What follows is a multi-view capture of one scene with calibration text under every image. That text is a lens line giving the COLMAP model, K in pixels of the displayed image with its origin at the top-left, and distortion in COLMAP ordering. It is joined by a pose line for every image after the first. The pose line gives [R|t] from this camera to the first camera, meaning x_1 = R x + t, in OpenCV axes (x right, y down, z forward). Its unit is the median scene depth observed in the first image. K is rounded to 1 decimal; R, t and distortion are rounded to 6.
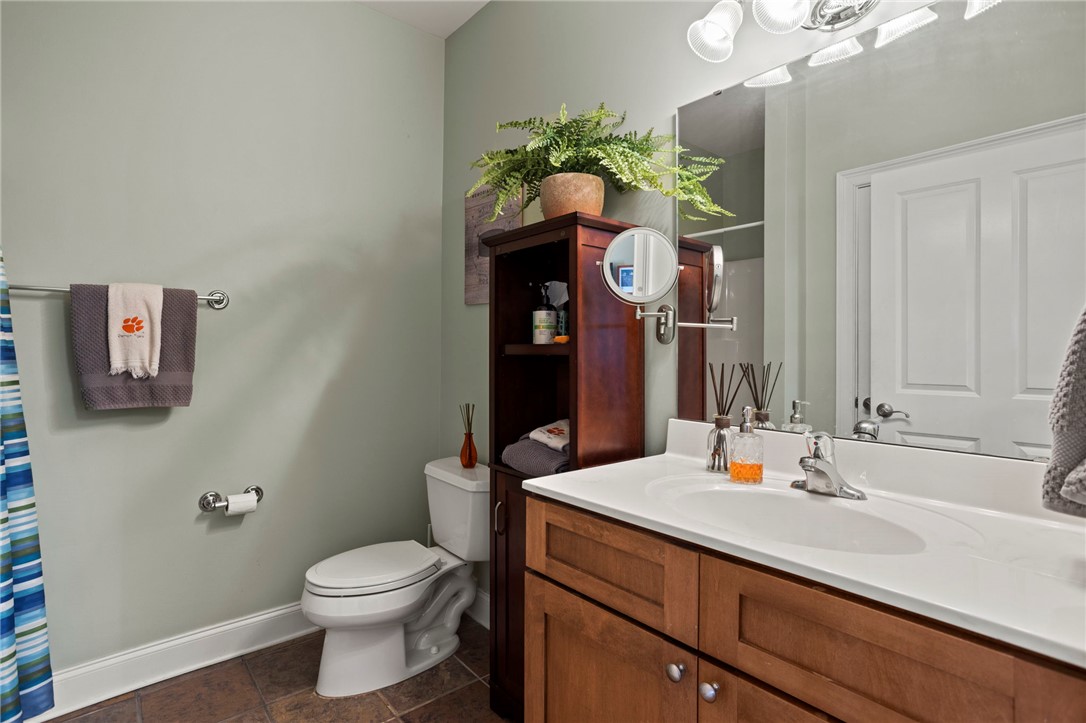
lens RADIAL K [[521.6, 0, 543.3], [0, 521.6, 356.7], [0, 0, 1]] dist [0.003856, 0.004120]
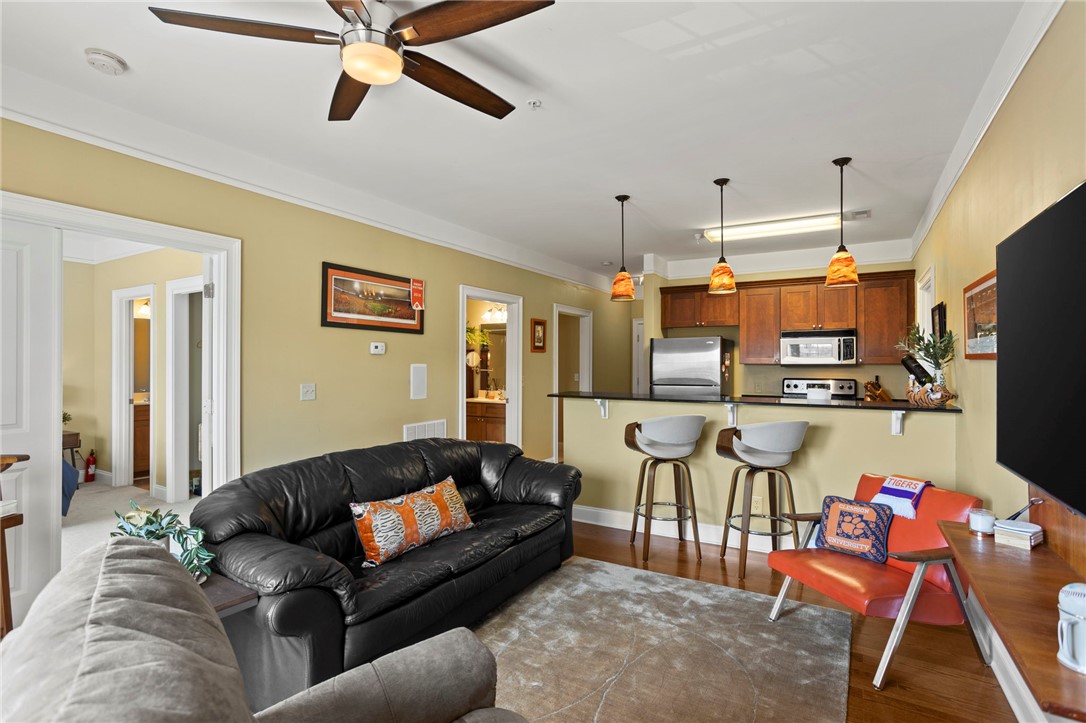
lens RADIAL K [[521.6, 0, 548.5], [0, 521.6, 354.4], [0, 0, 1]] dist [0.003856, 0.004120]
pose [[0.938666, 0.004423, 0.344799, -0.795453], [0.001744, 0.999844, -0.017573, -0.118398], [-0.344823, 0.017097, 0.938512, -3.655196]]
